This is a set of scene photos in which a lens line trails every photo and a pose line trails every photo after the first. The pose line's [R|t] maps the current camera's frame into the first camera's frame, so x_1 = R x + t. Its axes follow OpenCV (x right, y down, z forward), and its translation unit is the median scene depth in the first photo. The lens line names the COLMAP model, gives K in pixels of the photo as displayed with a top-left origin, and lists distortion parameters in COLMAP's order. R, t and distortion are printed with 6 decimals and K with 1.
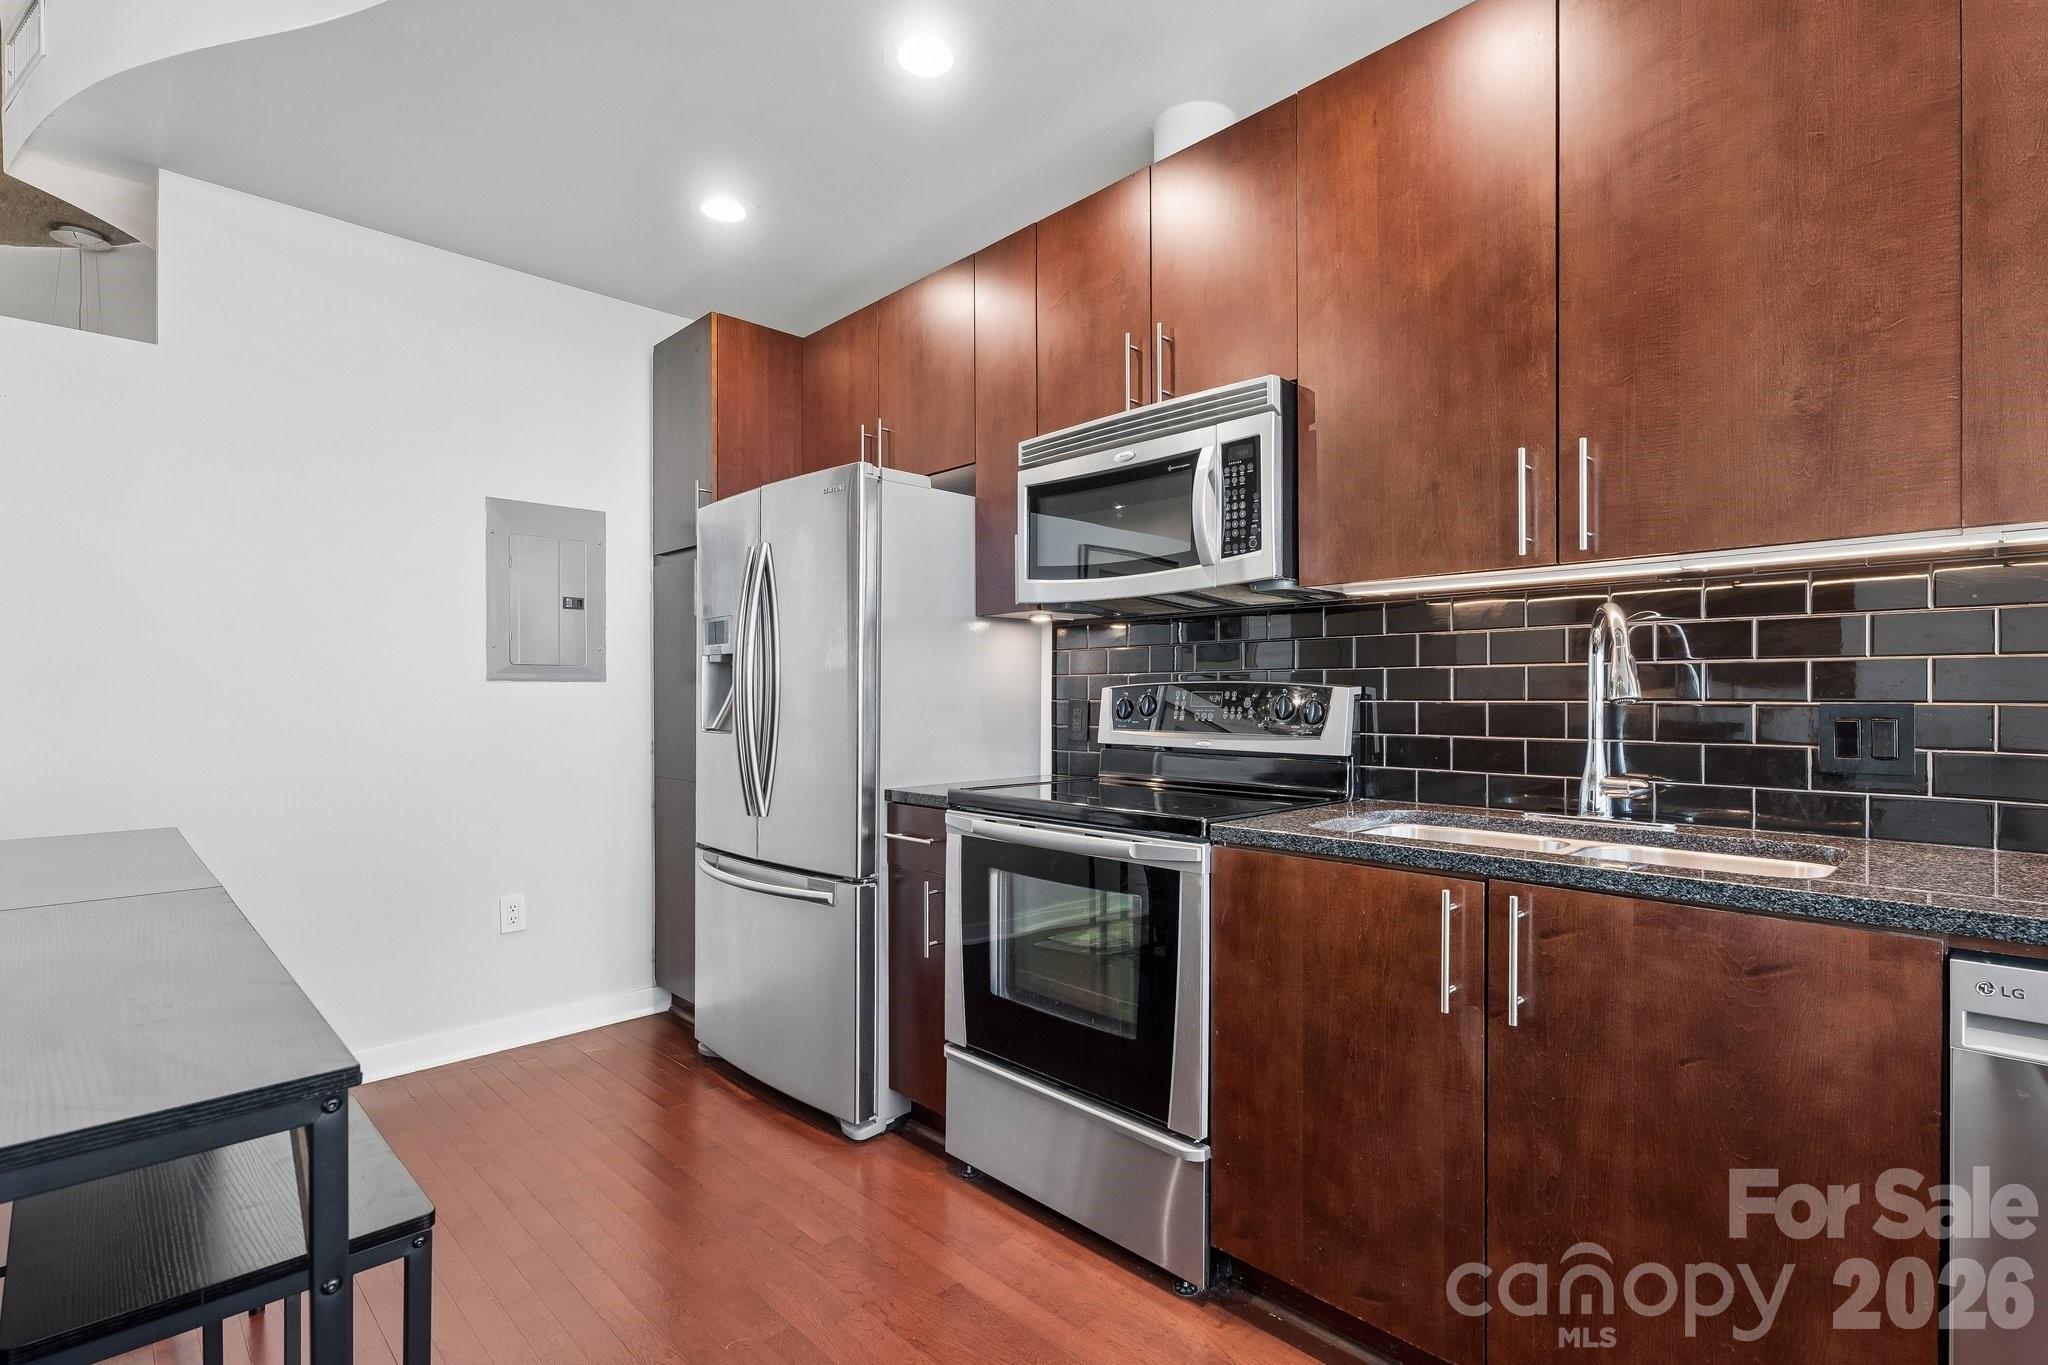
lens RADIAL K [[950.4, 0, 1021.8], [0, 950.4, 689.8], [0, 0, 1]] dist [0.002393, -0.000172]
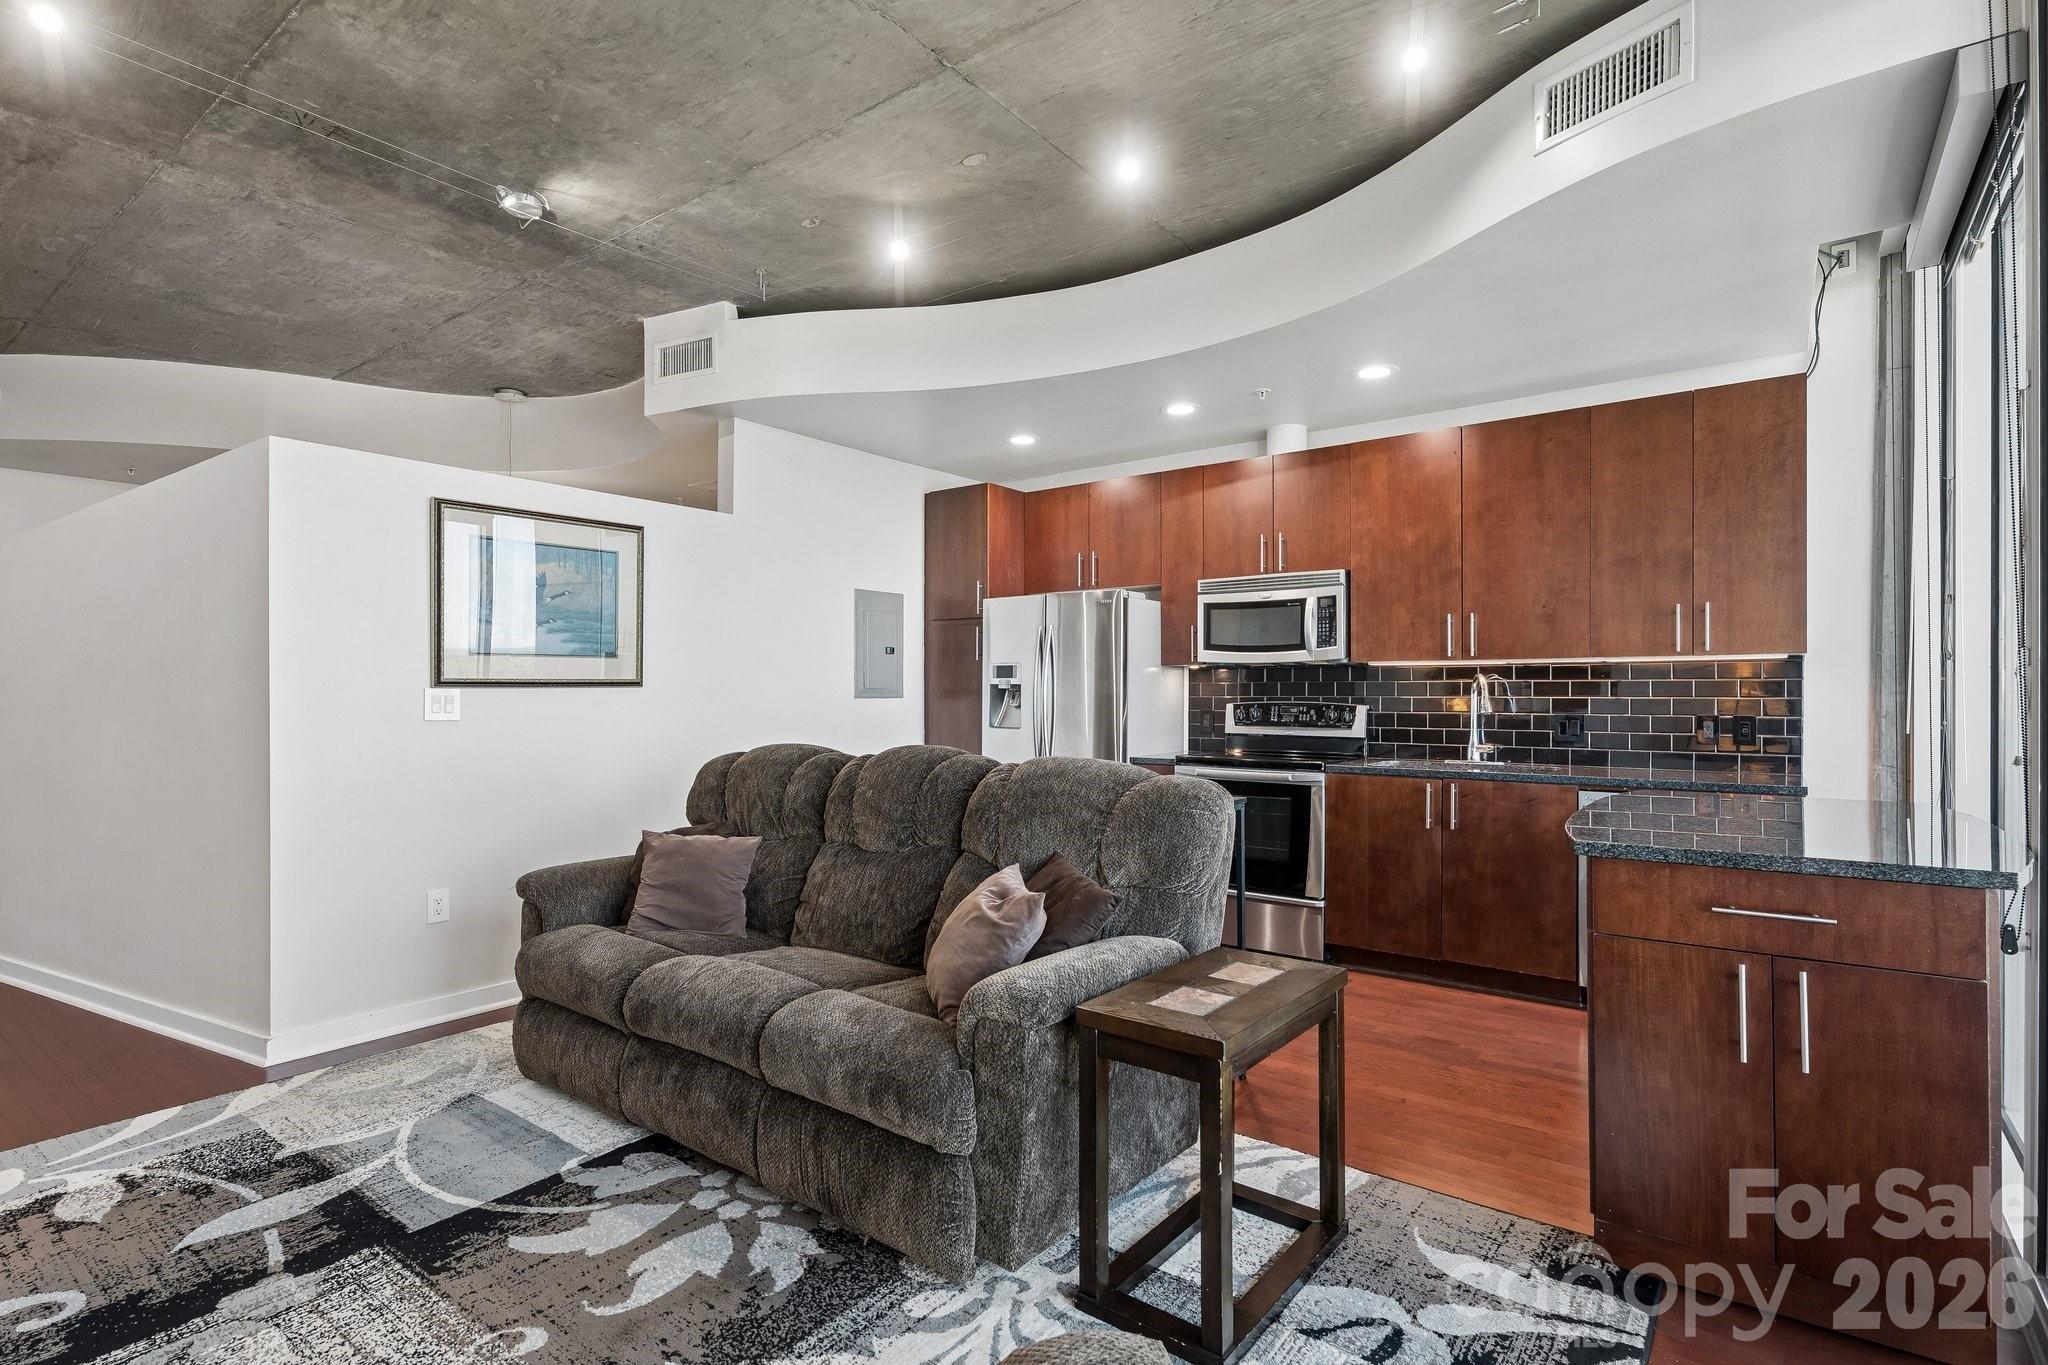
lens RADIAL K [[994.0, 0, 1024.2], [0, 994.0, 685.0], [0, 0, 1]] dist [0.001768, 0.000083]
pose [[0.987510, 0.002750, 0.157534, -0.919966], [-0.002215, 0.999991, -0.003569, -0.047474], [-0.157542, 0.003175, 0.987507, -1.311149]]
